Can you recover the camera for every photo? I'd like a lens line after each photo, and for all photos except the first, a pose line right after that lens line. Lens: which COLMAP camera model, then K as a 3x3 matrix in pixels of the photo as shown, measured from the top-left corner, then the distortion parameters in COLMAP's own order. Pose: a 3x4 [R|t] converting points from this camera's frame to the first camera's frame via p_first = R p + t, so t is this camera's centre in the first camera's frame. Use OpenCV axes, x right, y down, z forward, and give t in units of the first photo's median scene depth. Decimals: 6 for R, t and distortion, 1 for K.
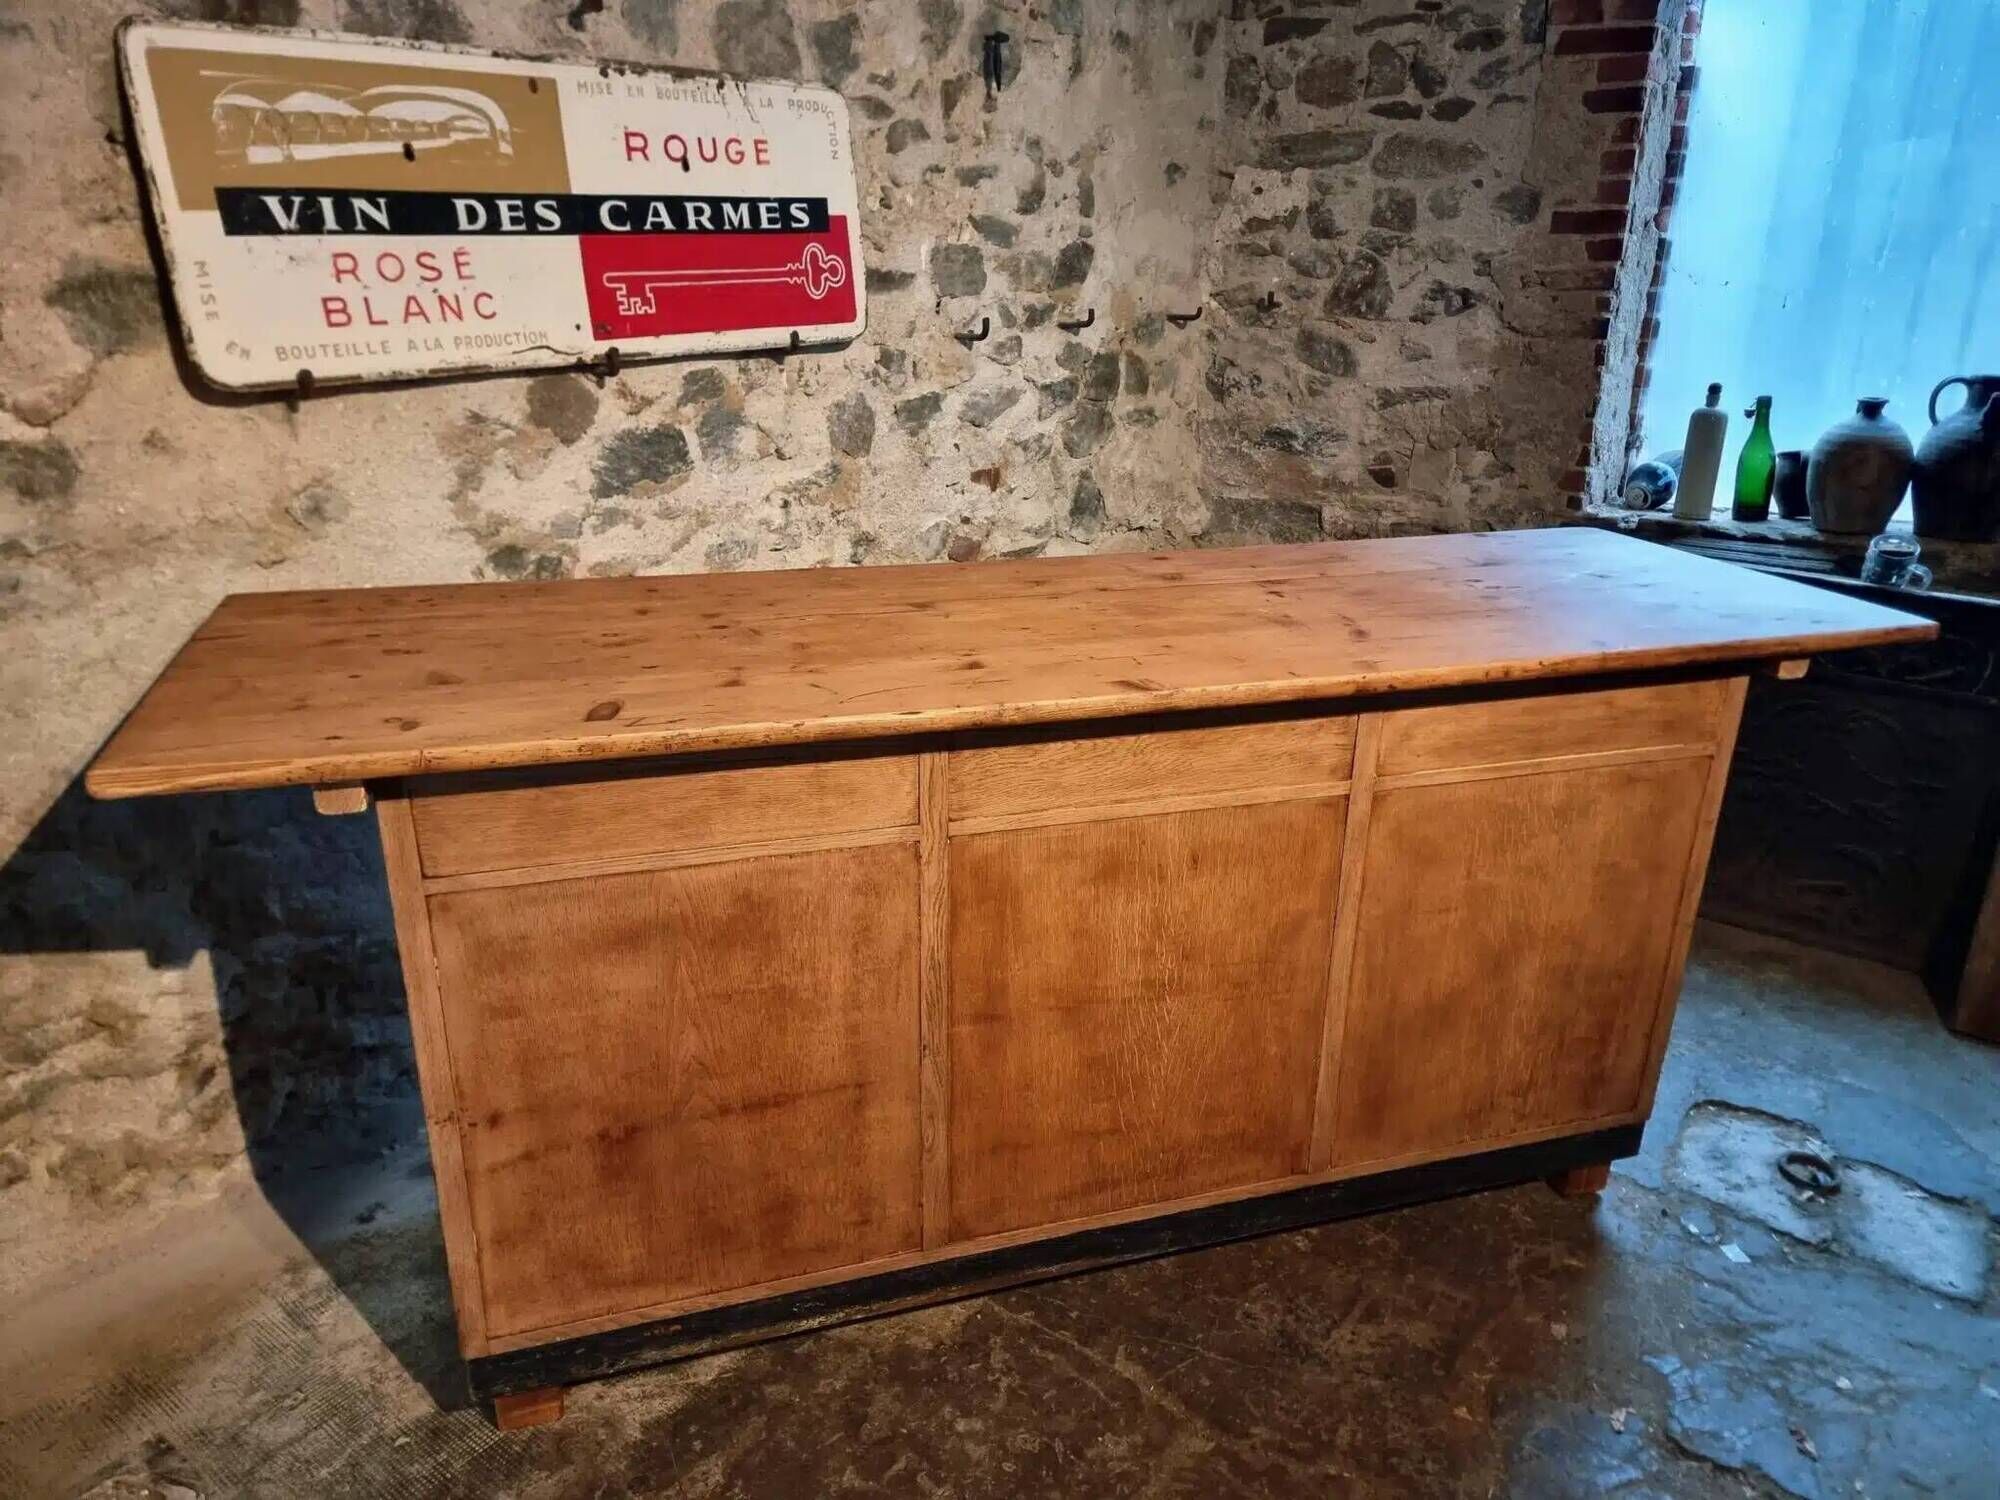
lens RADIAL K [[1401.3, 0, 1016.7], [0, 1401.3, 782.0], [0, 0, 1]] dist [0.068734, -0.059781]
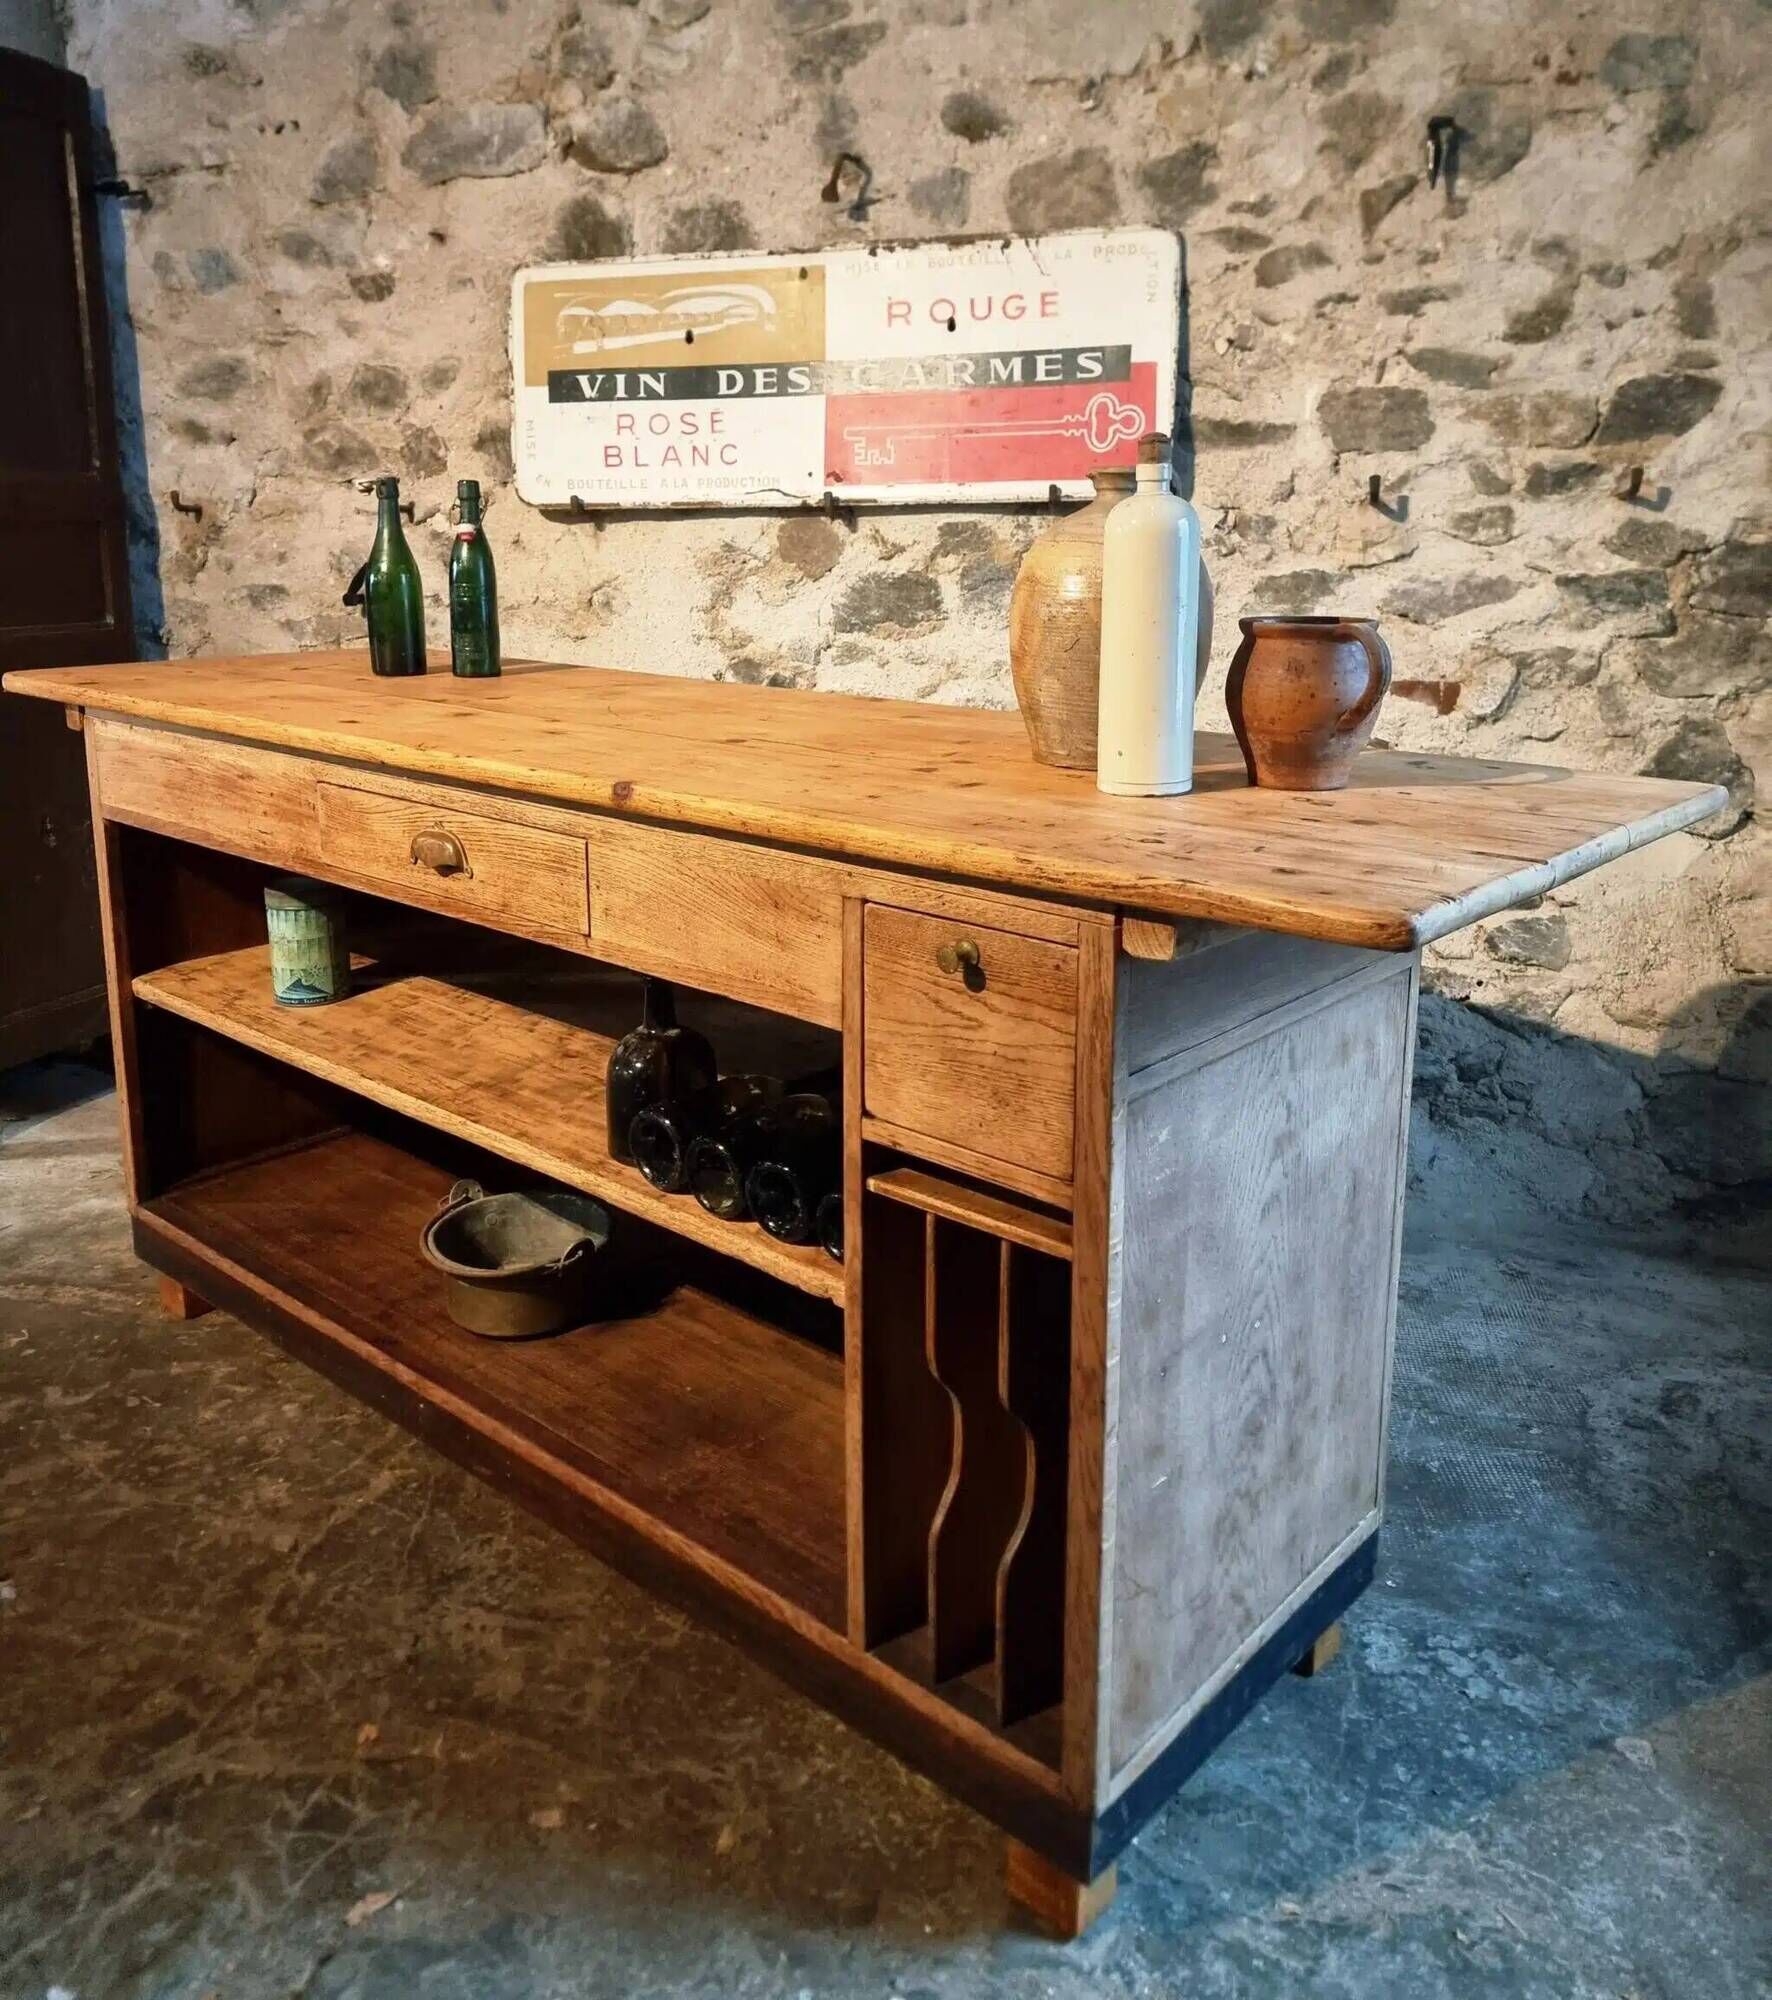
lens RADIAL K [[1650.8, 0, 853.0], [0, 1650.8, 846.5], [0, 0, 1]] dist [0.084092, -0.088173]
pose [[0.358861, 0.165535, -0.918595, 0.893323], [-0.338669, 0.940173, 0.037118, -0.096949], [0.869783, 0.297779, 0.393453, 0.561665]]
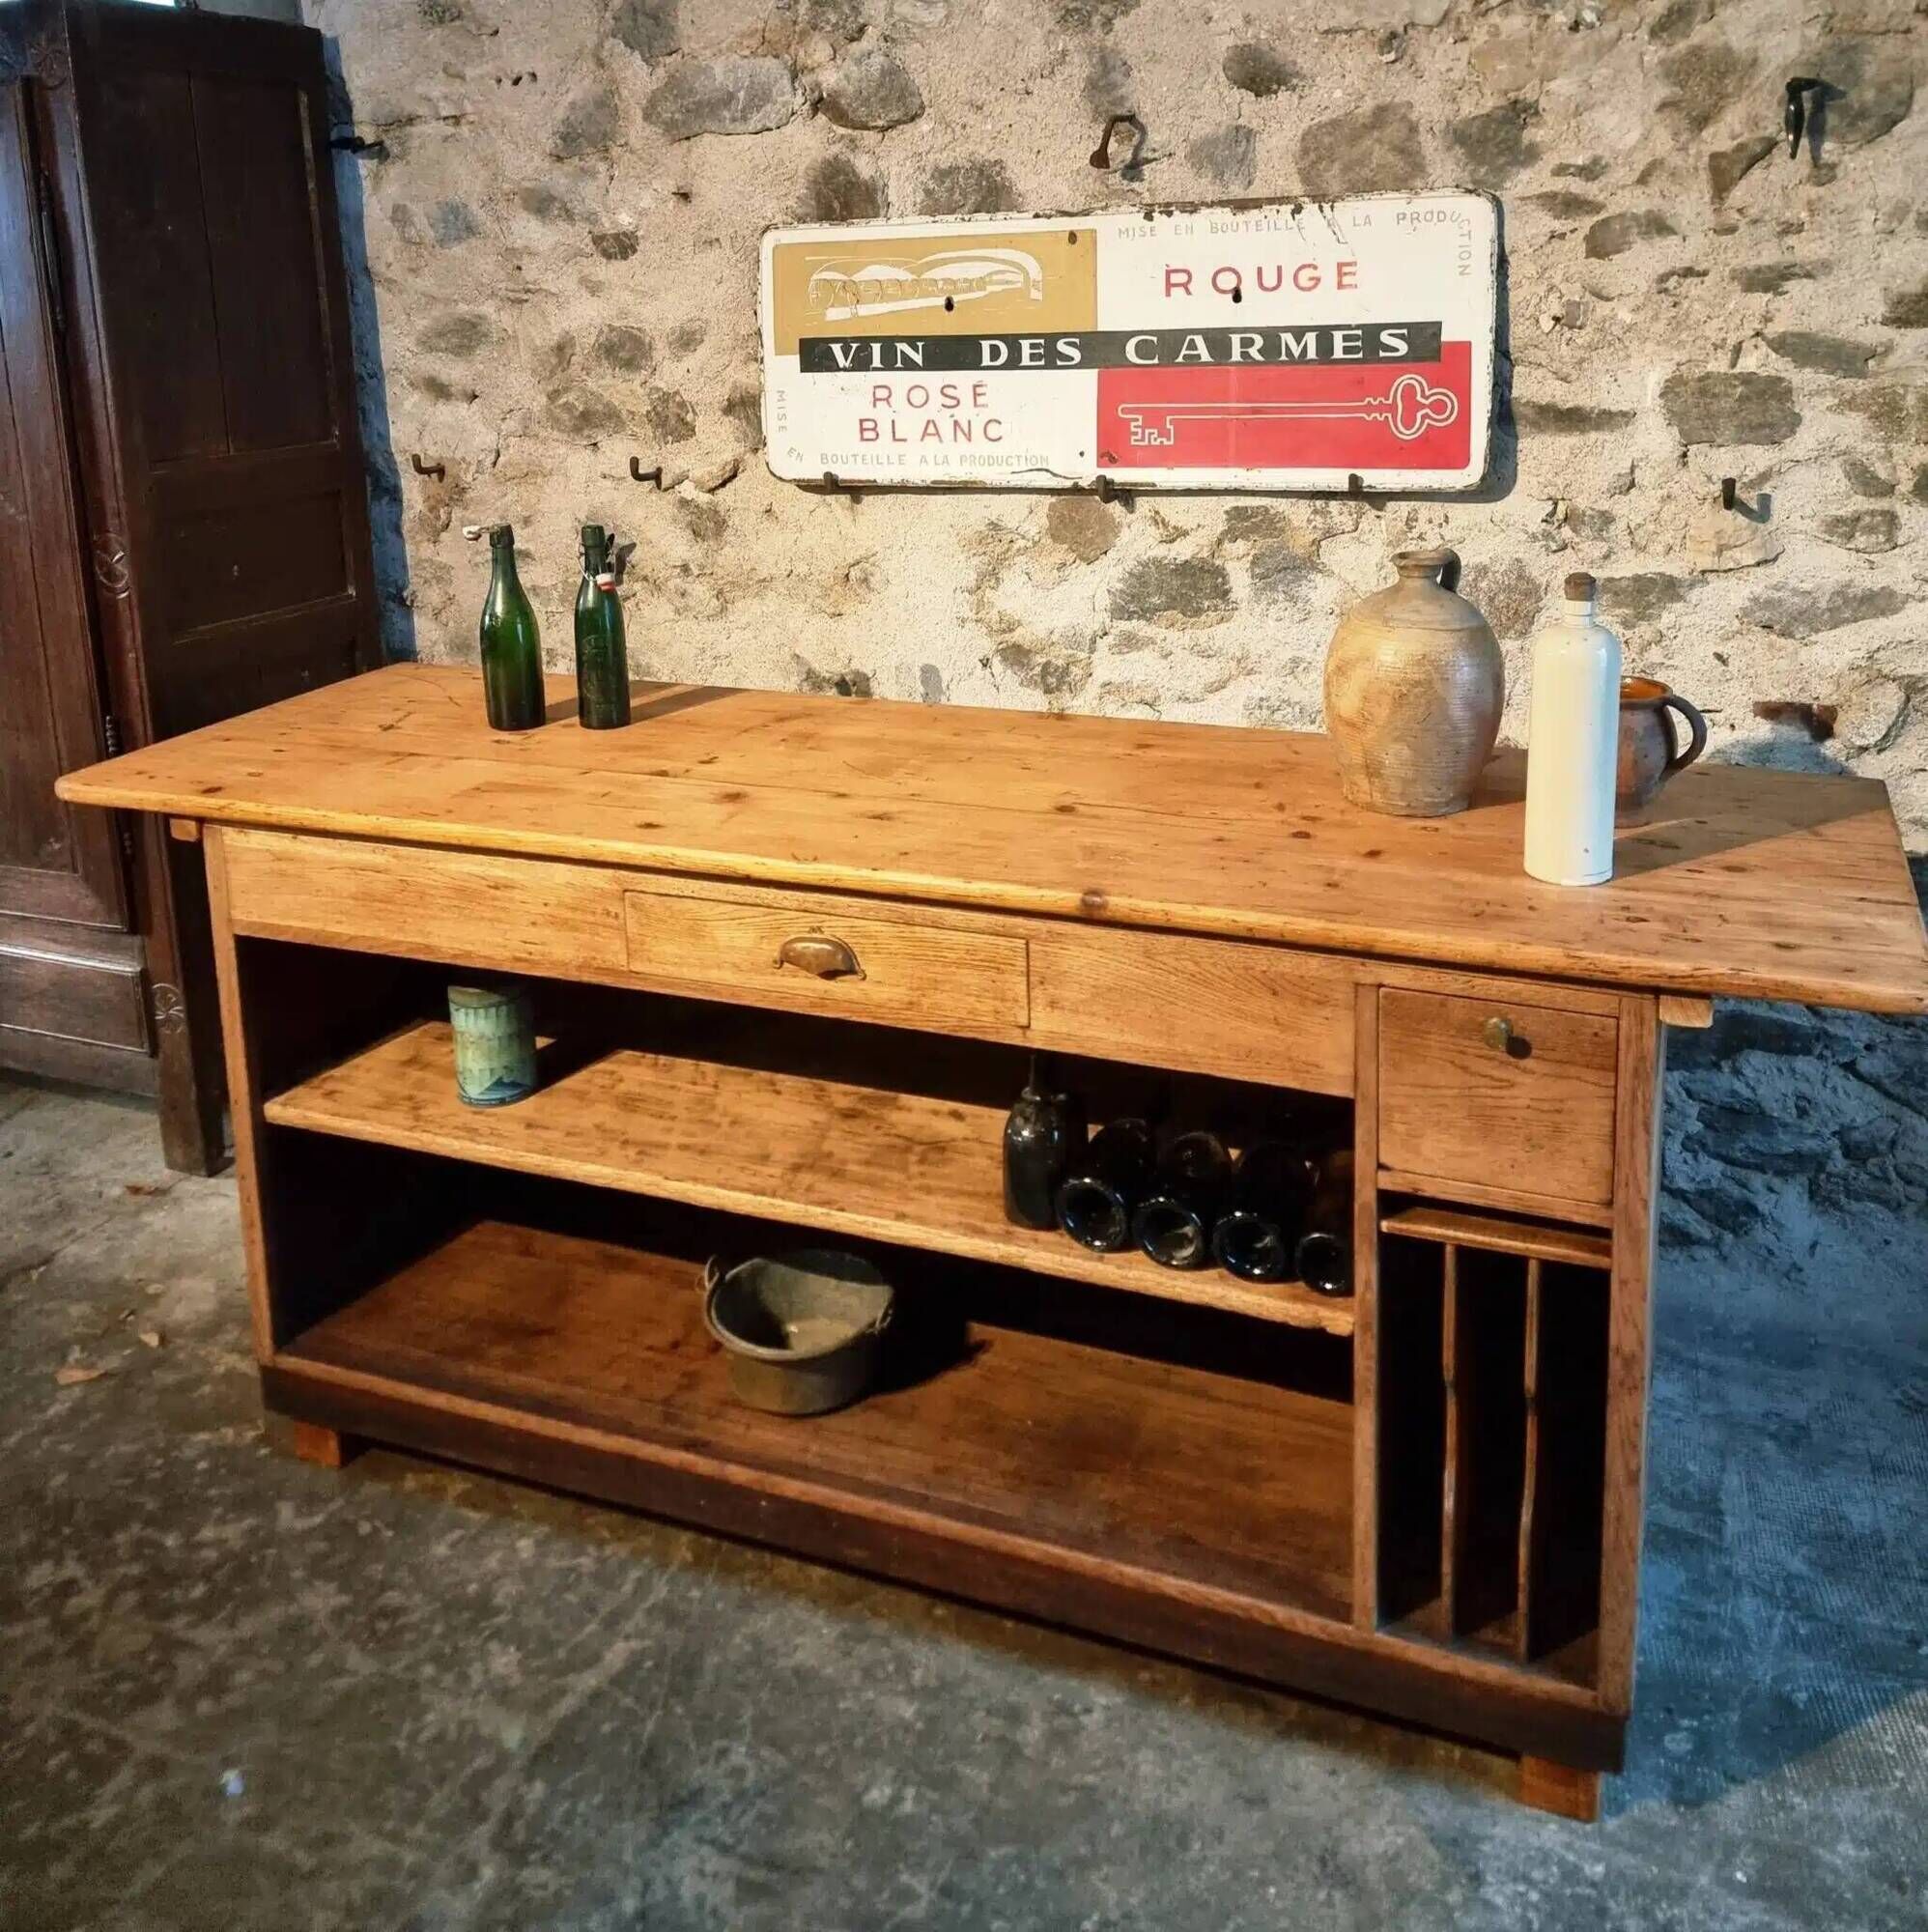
lens RADIAL K [[1827.0, 0, 976.2], [0, 1827.0, 613.1], [0, 0, 1]] dist [0.117547, -0.156708]
pose [[0.258019, 0.169456, -0.951163, 0.877617], [-0.323517, 0.942817, 0.080210, -0.274390], [0.910364, 0.287021, 0.298086, 0.534683]]
